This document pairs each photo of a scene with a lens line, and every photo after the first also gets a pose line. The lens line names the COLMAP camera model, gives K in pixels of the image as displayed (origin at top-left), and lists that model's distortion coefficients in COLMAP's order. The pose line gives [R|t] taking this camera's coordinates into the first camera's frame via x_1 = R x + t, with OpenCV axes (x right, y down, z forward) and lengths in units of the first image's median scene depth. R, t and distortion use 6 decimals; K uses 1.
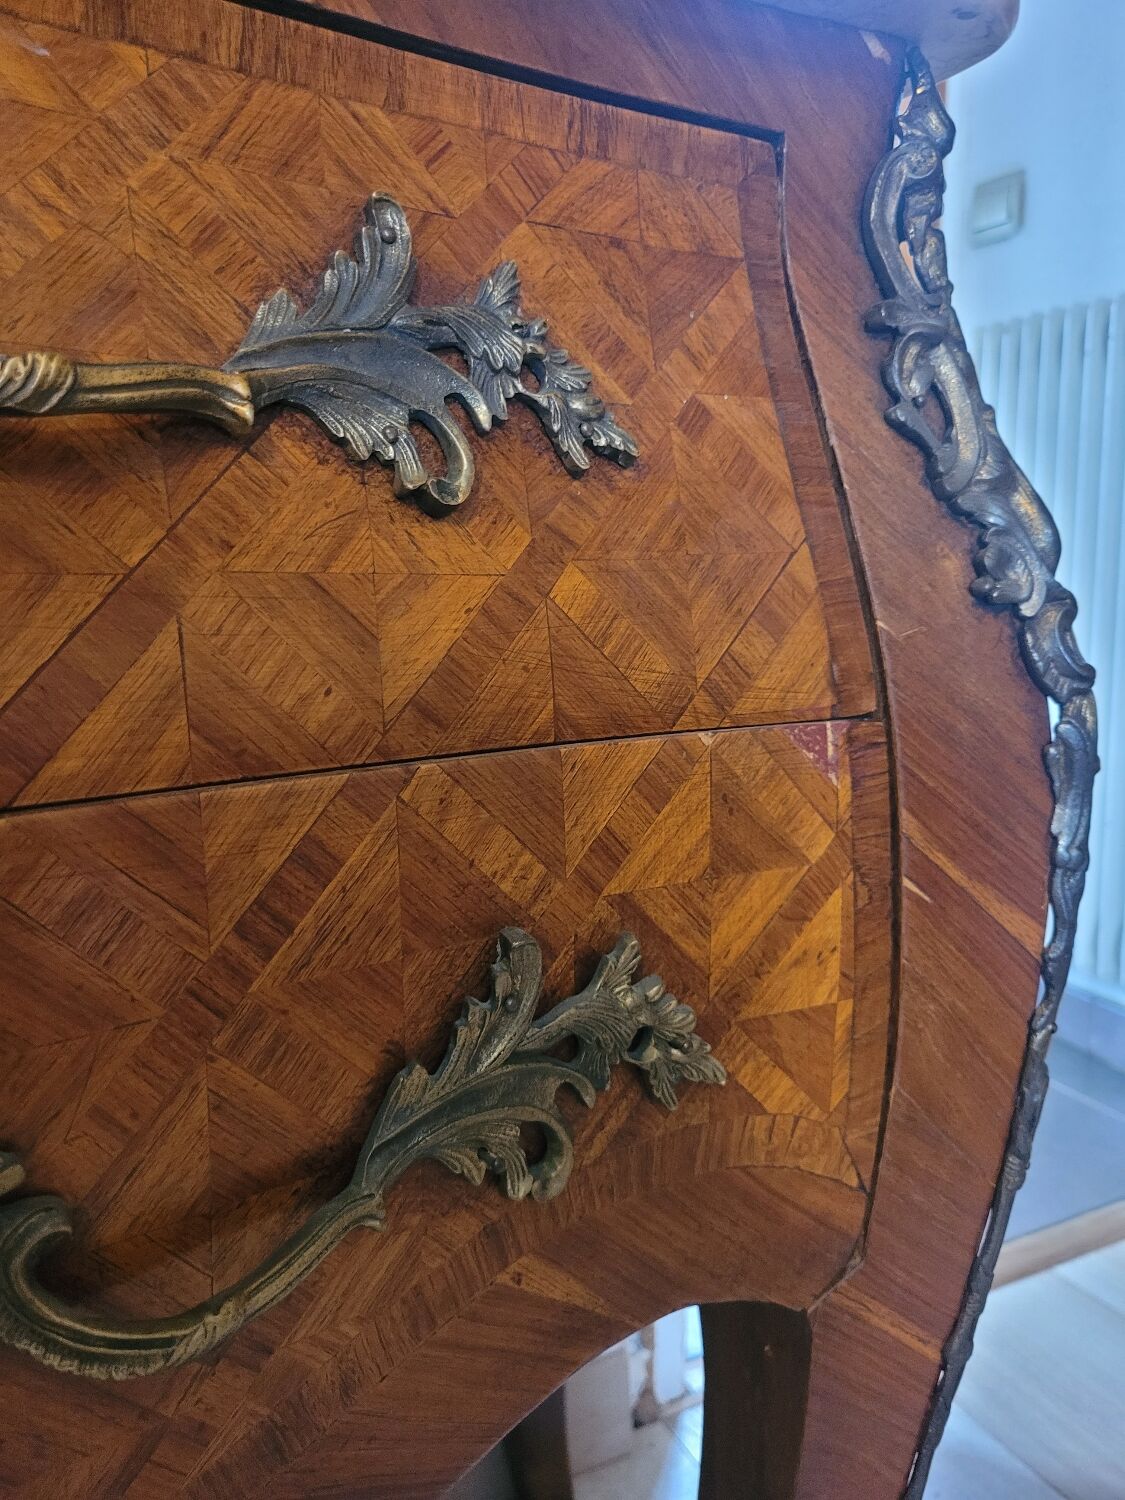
lens RADIAL K [[1148.4, 0, 561.3], [0, 1148.4, 735.2], [0, 0, 1]] dist [0.036036, -0.031946]
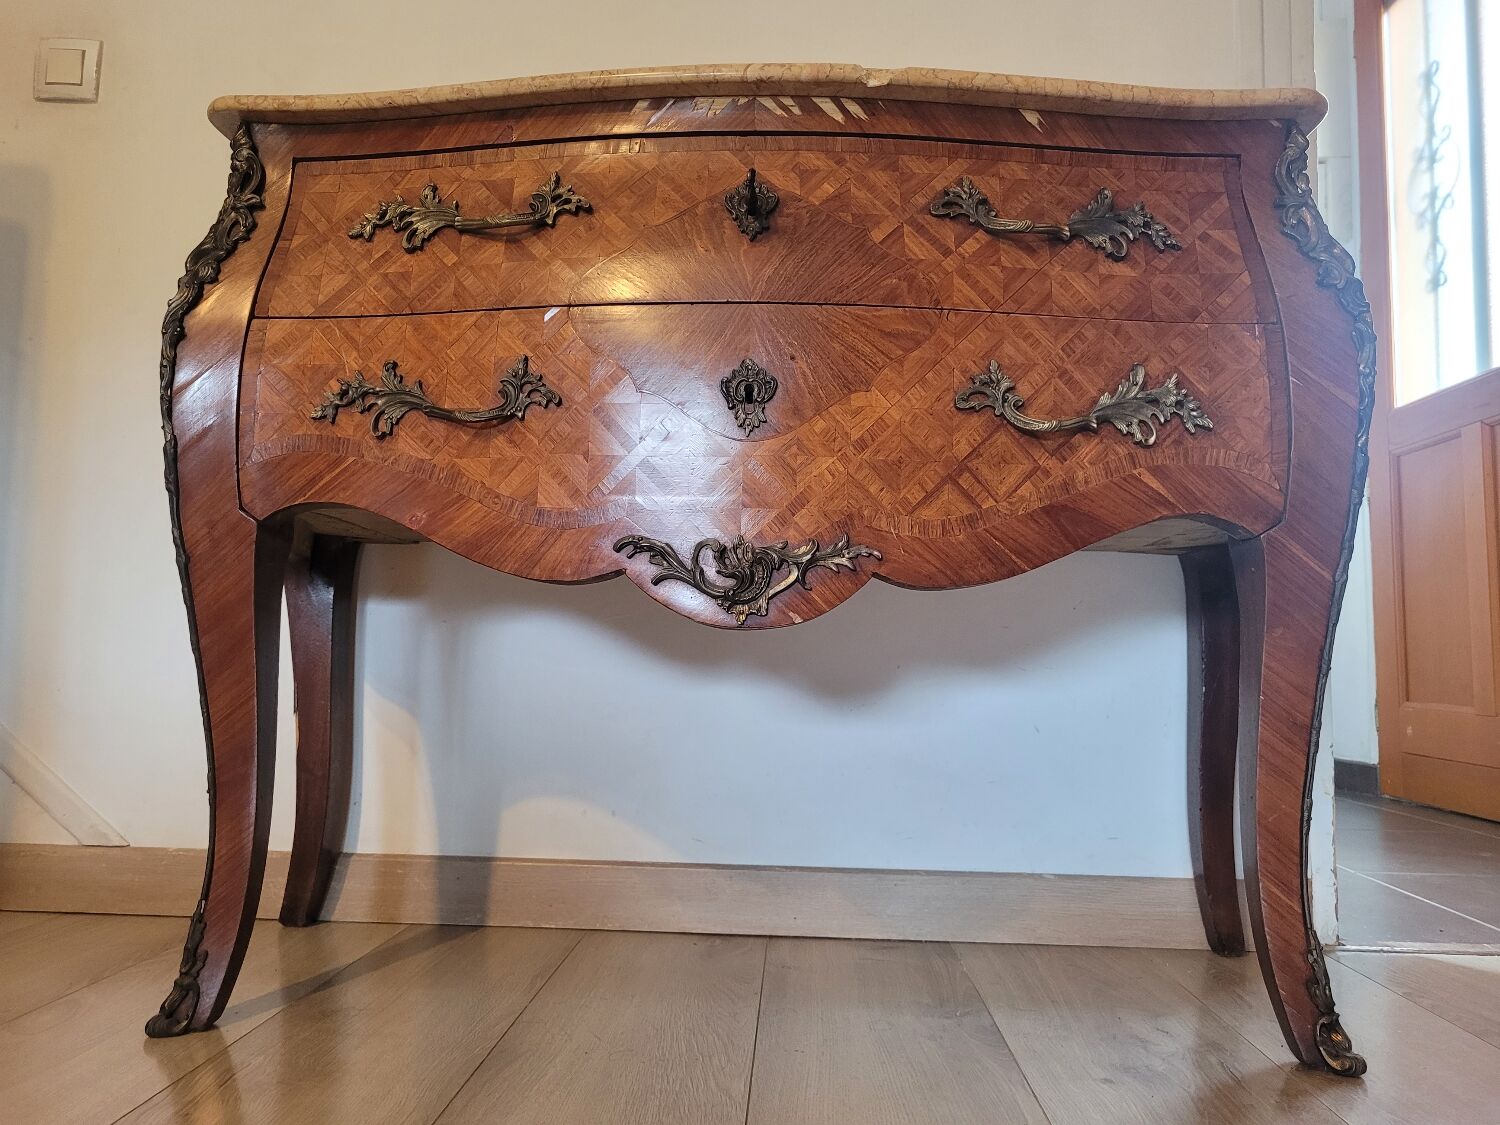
lens RADIAL K [[1148.4, 0, 741.4], [0, 1148.4, 557.7], [0, 0, 1]] dist [0.036036, -0.031946]
pose [[0.869456, -0.027981, -0.493218, 0.593321], [-0.092383, 0.971572, -0.217973, 1.518101], [0.485296, 0.235083, 0.842154, -2.298232]]
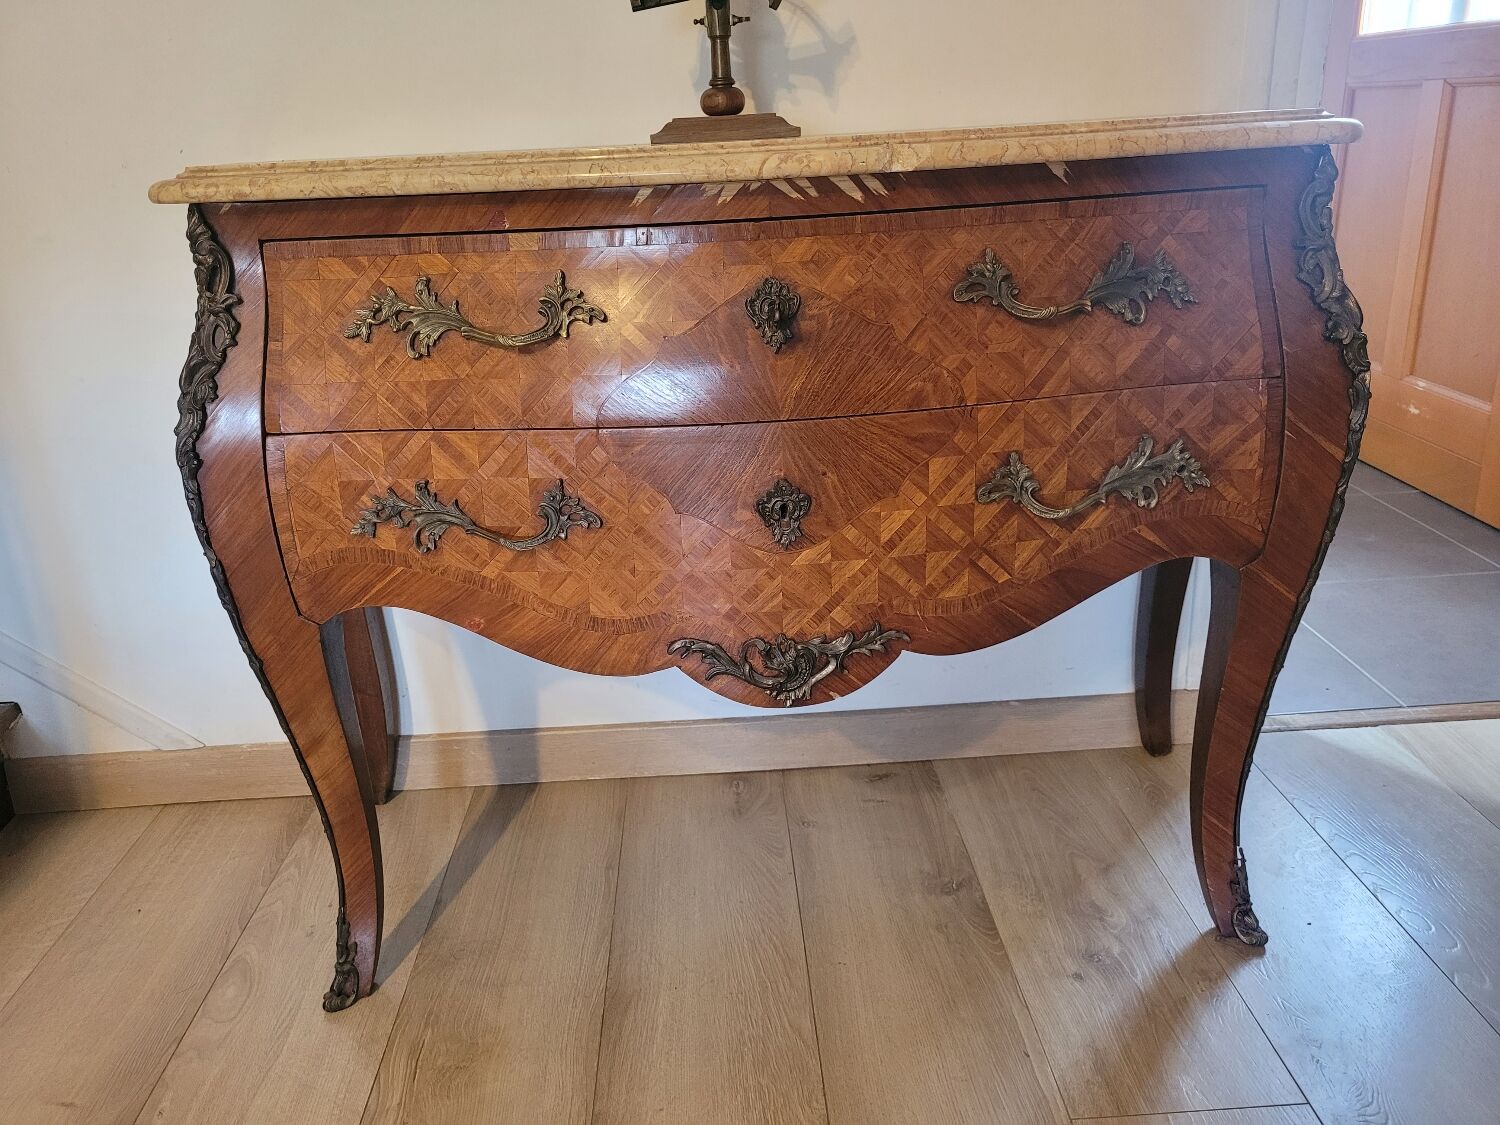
lens RADIAL K [[1148.4, 0, 736.5], [0, 1148.4, 551.2], [0, 0, 1]] dist [0.036036, -0.031946]
pose [[0.907181, 0.103264, -0.407871, 0.296588], [-0.013969, 0.976271, 0.216101, -0.236701], [0.420508, -0.190345, 0.887097, -2.752080]]
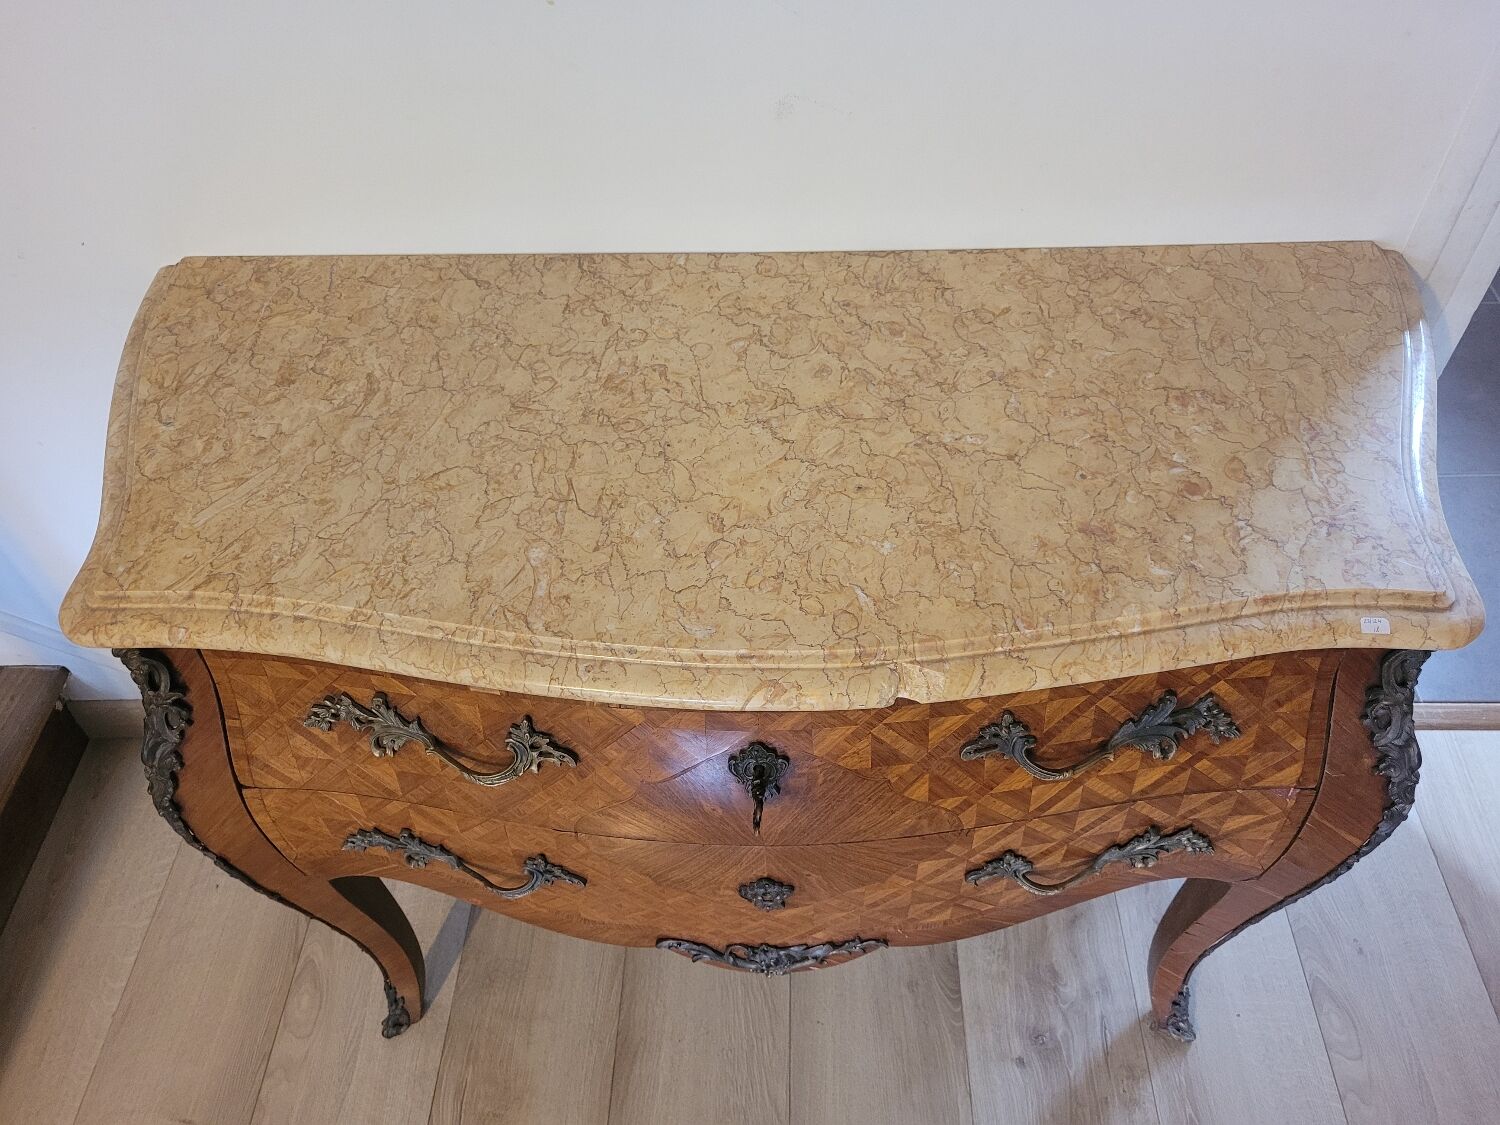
lens RADIAL K [[1148.4, 0, 753.0], [0, 1148.4, 560.1], [0, 0, 1]] dist [0.036036, -0.031946]
pose [[0.879790, 0.339475, -0.332757, -0.209217], [-0.032410, 0.741213, 0.670488, -2.588496], [0.474257, -0.579104, 0.663114, -1.372970]]
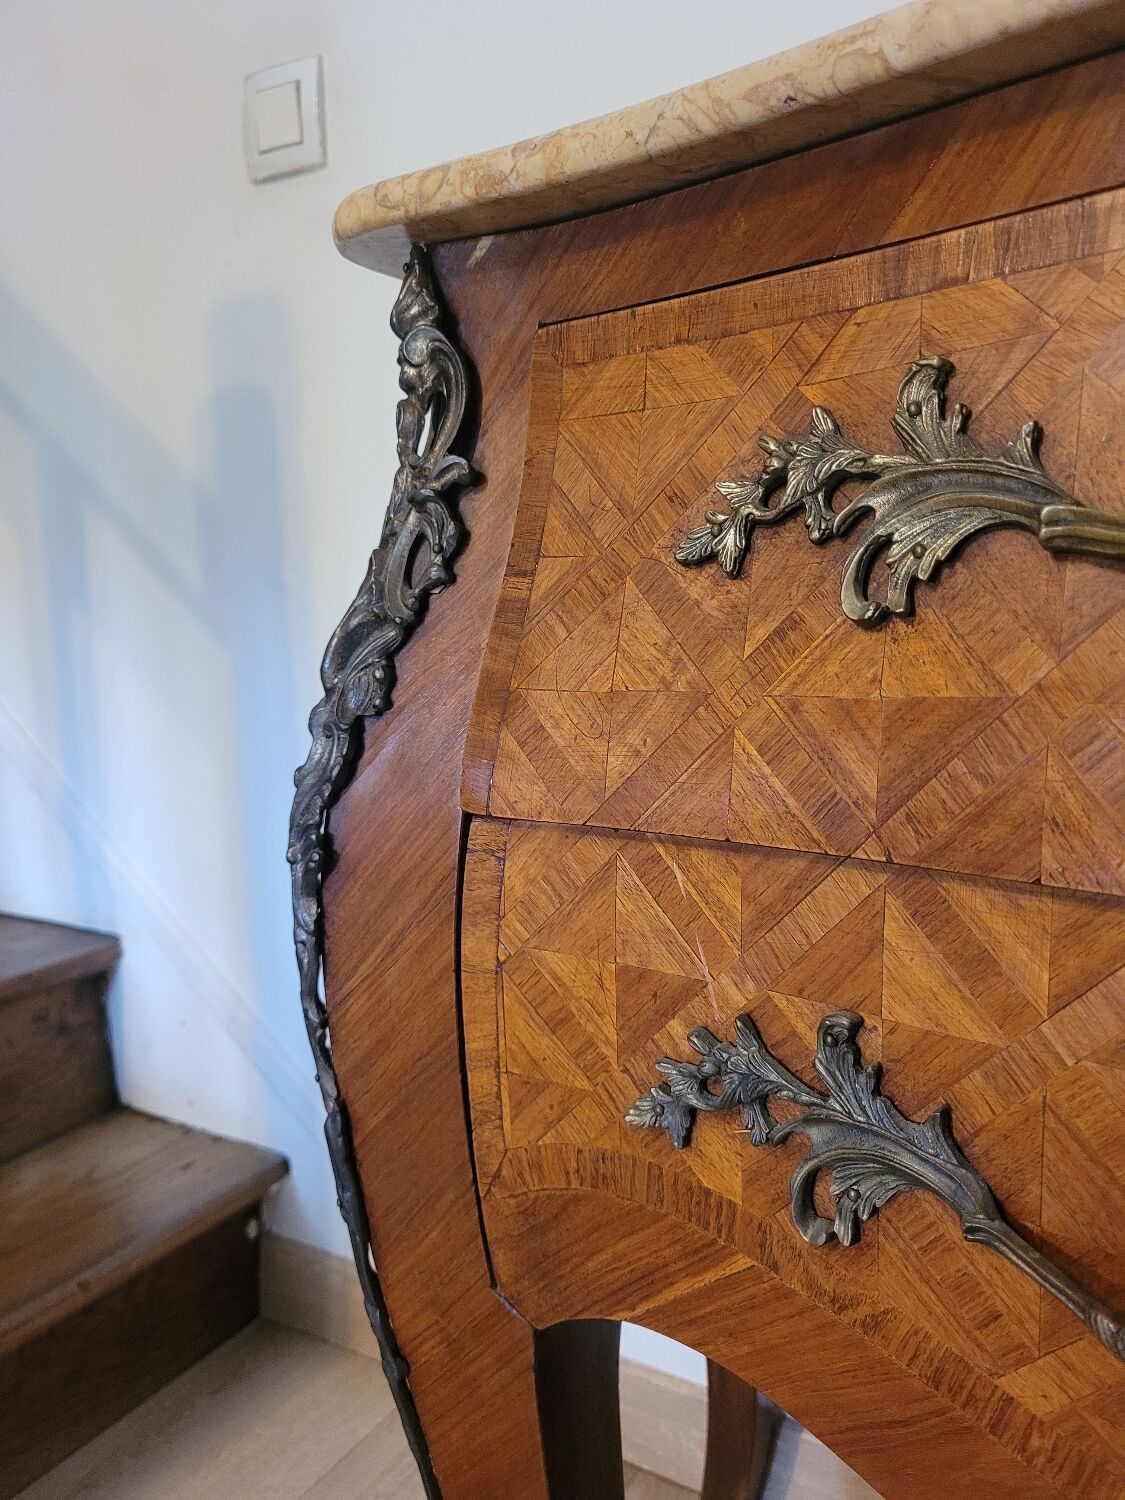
lens RADIAL K [[1148.4, 0, 583.5], [0, 1148.4, 731.7], [0, 0, 1]] dist [0.036036, -0.031946]
pose [[0.534278, 0.081241, -0.841396, -1.229479], [-0.087094, 0.995364, 0.040804, 0.029915], [0.840810, 0.051480, 0.538877, -0.849334]]
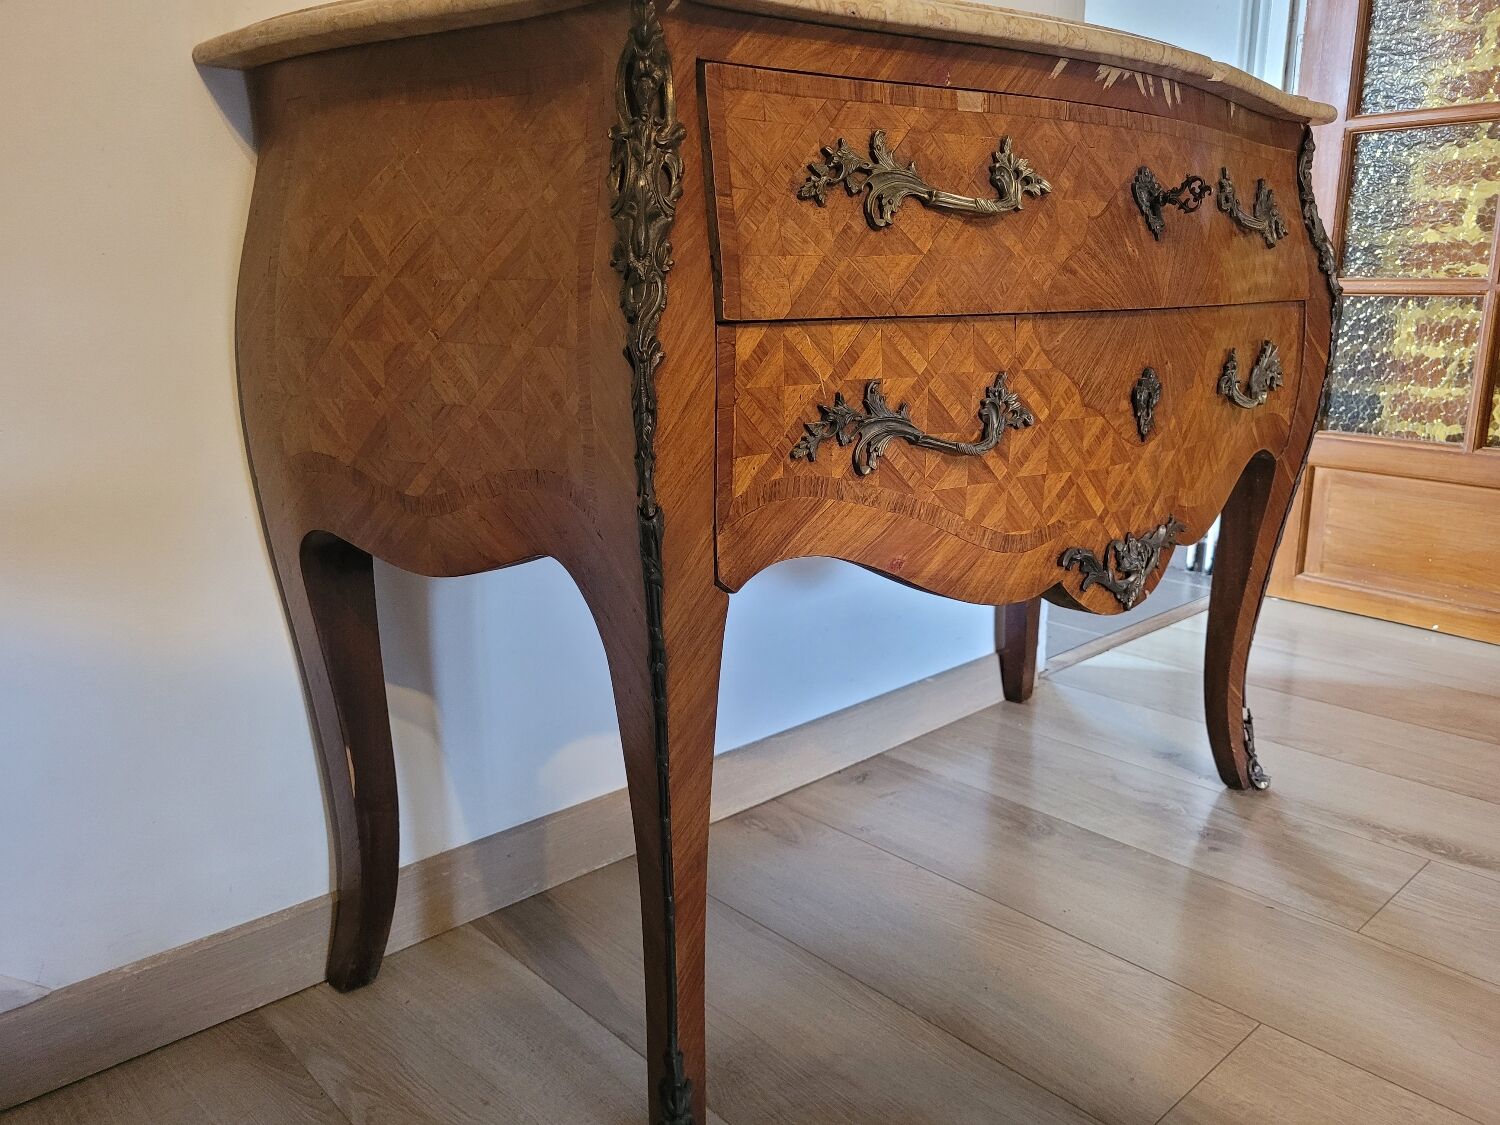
lens RADIAL K [[1148.4, 0, 725.8], [0, 1148.4, 563.8], [0, 0, 1]] dist [0.036036, -0.031946]
pose [[0.964431, -0.071322, 0.254531, -3.056116], [0.048953, 0.994446, 0.093168, 0.473453], [-0.259762, -0.077394, 0.962566, -2.687702]]
